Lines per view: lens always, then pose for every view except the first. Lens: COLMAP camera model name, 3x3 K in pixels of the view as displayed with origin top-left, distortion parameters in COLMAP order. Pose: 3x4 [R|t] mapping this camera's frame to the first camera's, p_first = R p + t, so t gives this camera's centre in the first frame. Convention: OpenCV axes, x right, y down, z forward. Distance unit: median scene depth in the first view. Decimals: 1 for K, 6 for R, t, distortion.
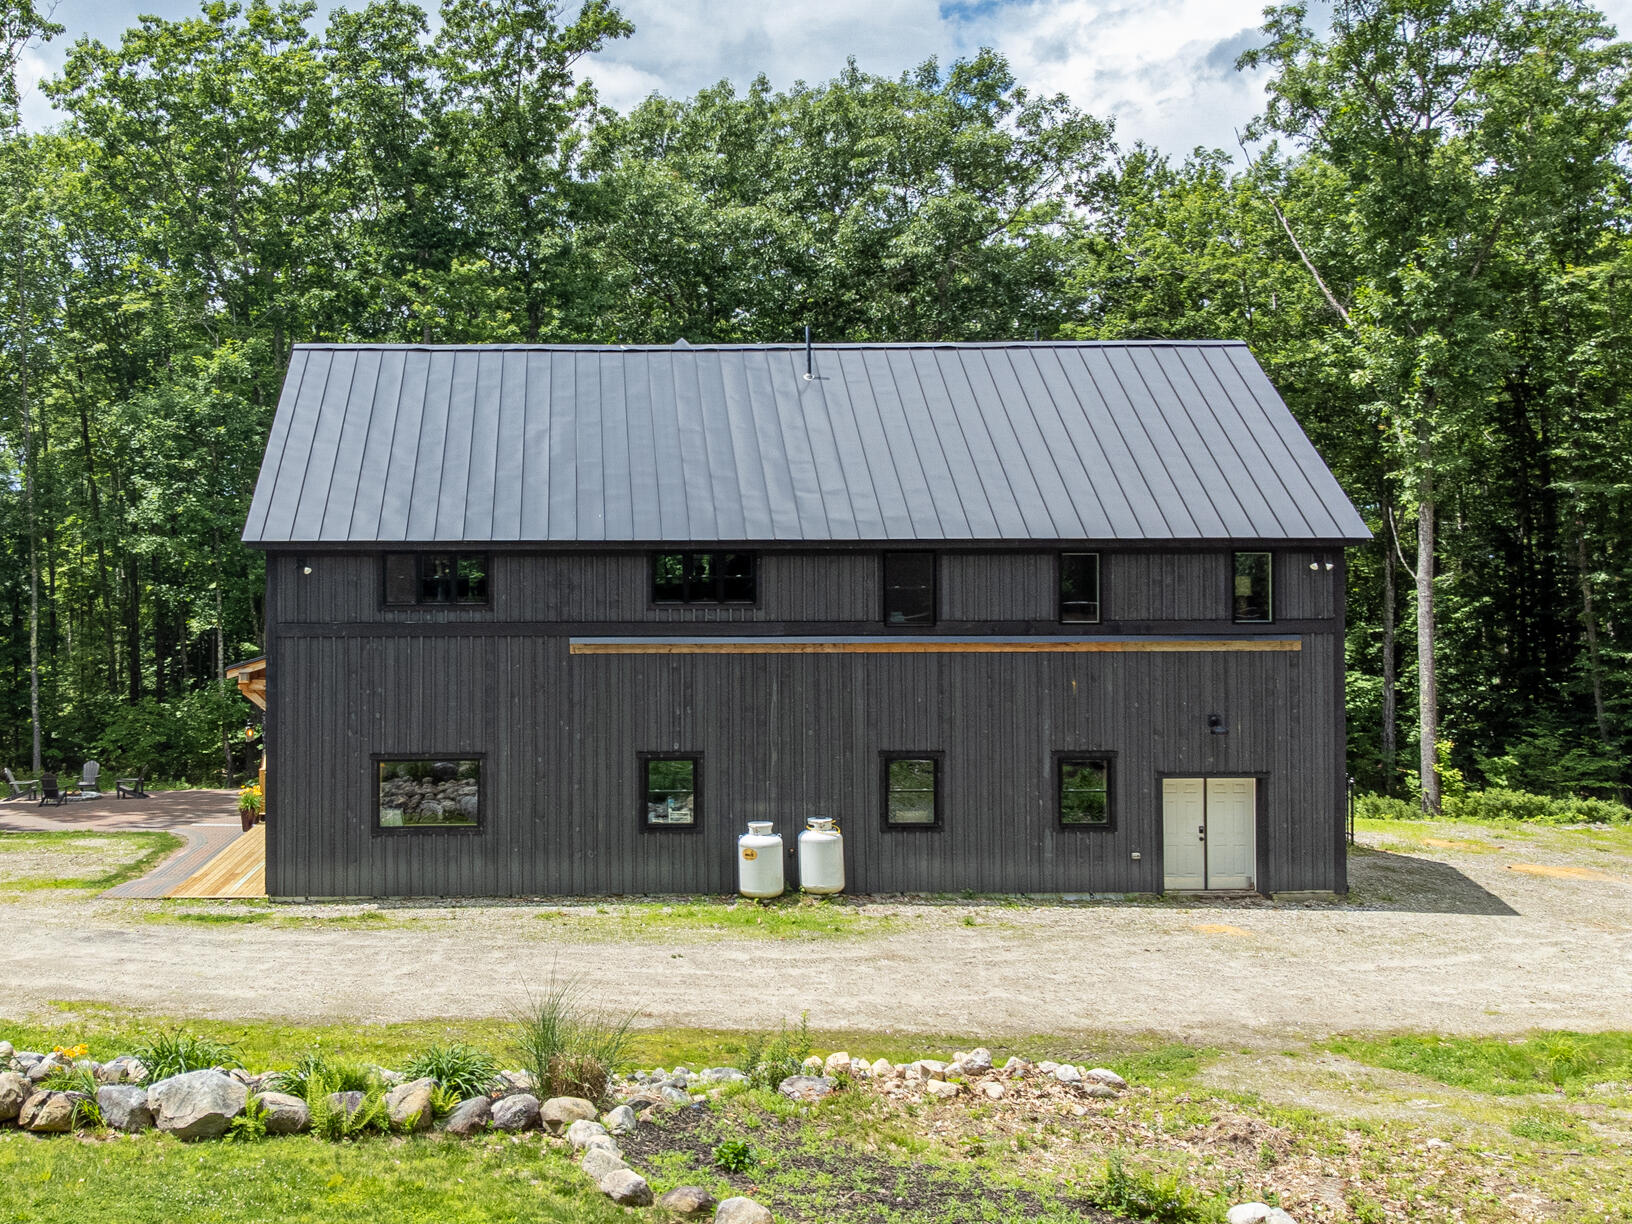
lens RADIAL K [[1290.5, 0, 816.0], [0, 1290.5, 612.0], [0, 0, 1]] dist [0.013046, 0.006594]
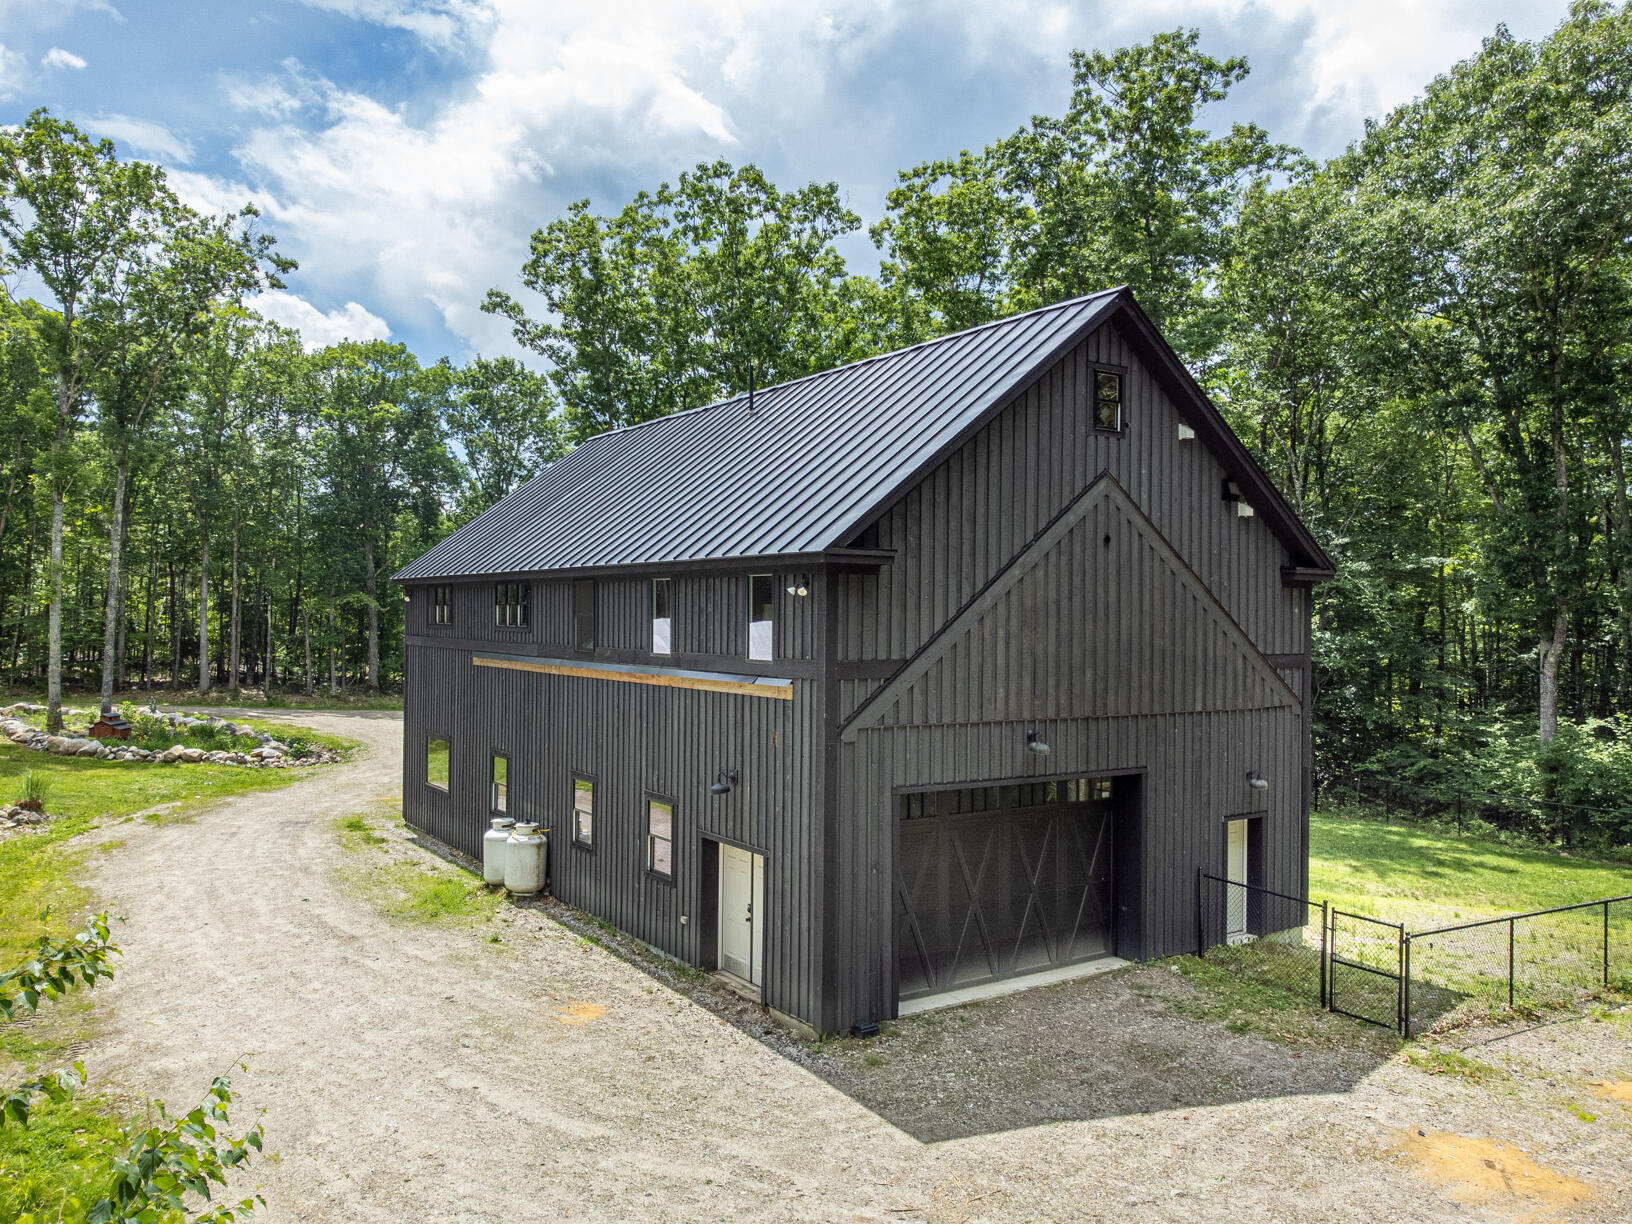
lens RADIAL K [[1120.2, 0, 816.0], [0, 1120.2, 612.0], [0, 0, 1]] dist [0.003100, 0.043298]
pose [[0.587219, -0.000509, -0.809428, 1.101849], [-0.013319, 0.999858, -0.010292, -0.018617], [0.809319, 0.016825, 0.587129, 0.738949]]
